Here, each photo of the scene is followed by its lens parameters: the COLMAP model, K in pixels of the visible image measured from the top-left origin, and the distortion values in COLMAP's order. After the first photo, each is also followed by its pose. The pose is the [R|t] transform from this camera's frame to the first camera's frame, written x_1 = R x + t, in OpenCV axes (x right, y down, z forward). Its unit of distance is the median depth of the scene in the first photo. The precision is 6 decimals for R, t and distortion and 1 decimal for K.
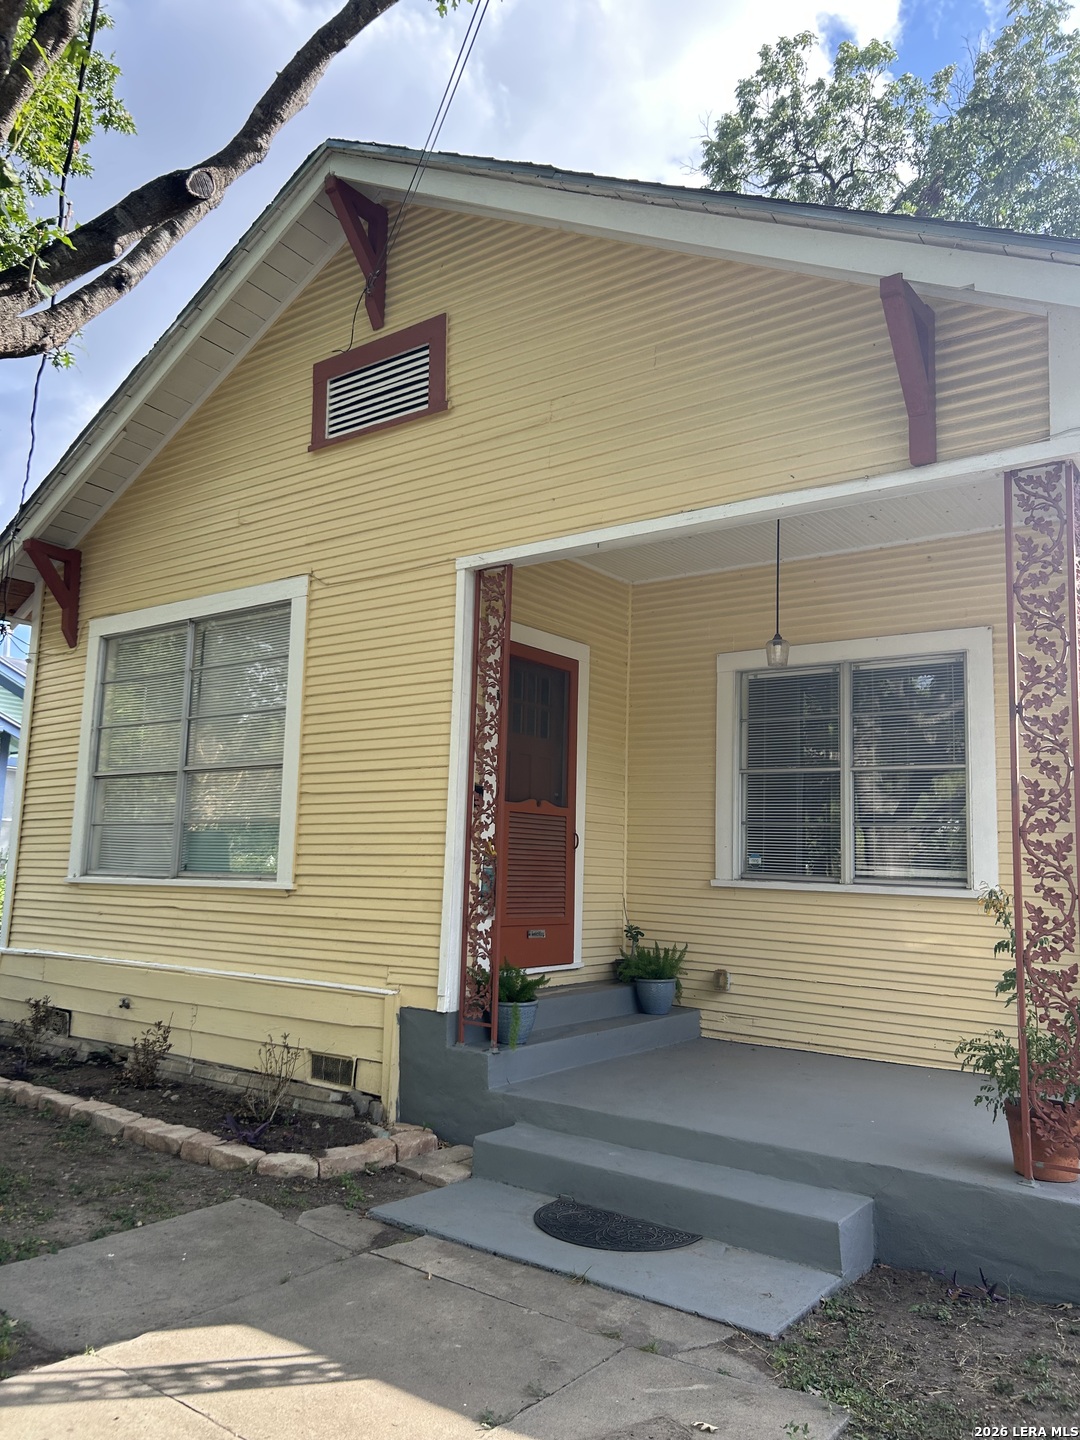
lens RADIAL K [[1084.5, 0, 540.0], [0, 1084.5, 720.0], [0, 0, 1]] dist [0.004792, 0.003356]
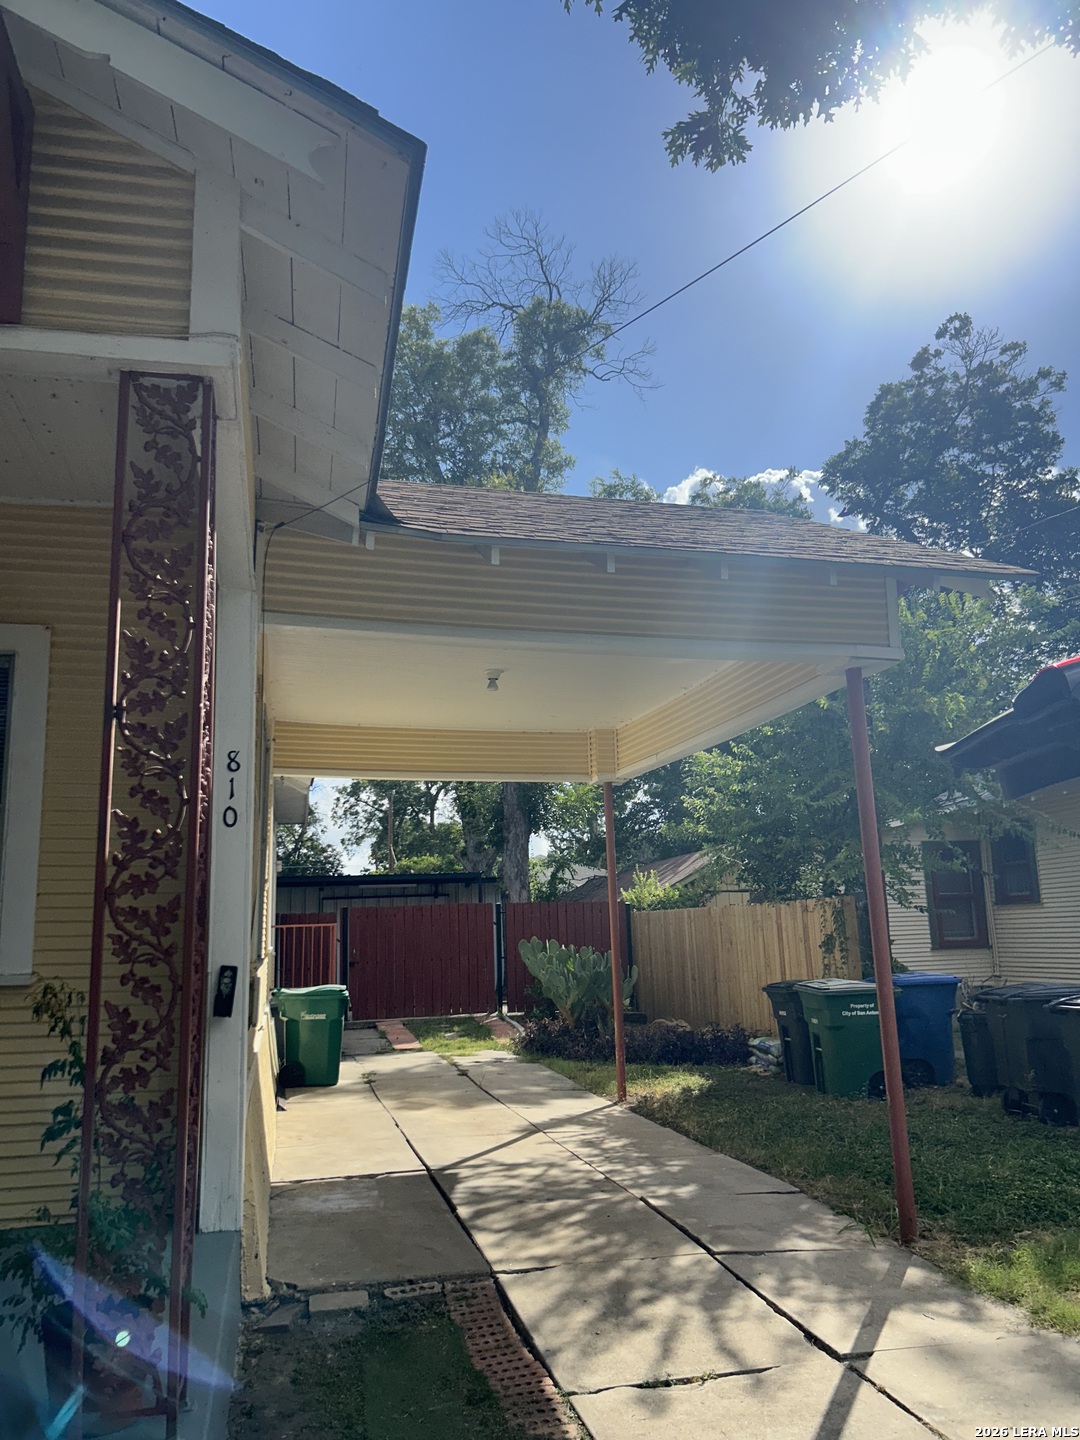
lens RADIAL K [[1165.7, 0, 540.0], [0, 1165.7, 720.0], [0, 0, 1]] dist [0.022726, 0.000922]
pose [[0.674427, 0.091365, 0.732667, 0.086156], [-0.053492, 0.995753, -0.074932, 0.035708], [-0.736402, 0.011344, 0.676450, 0.316286]]
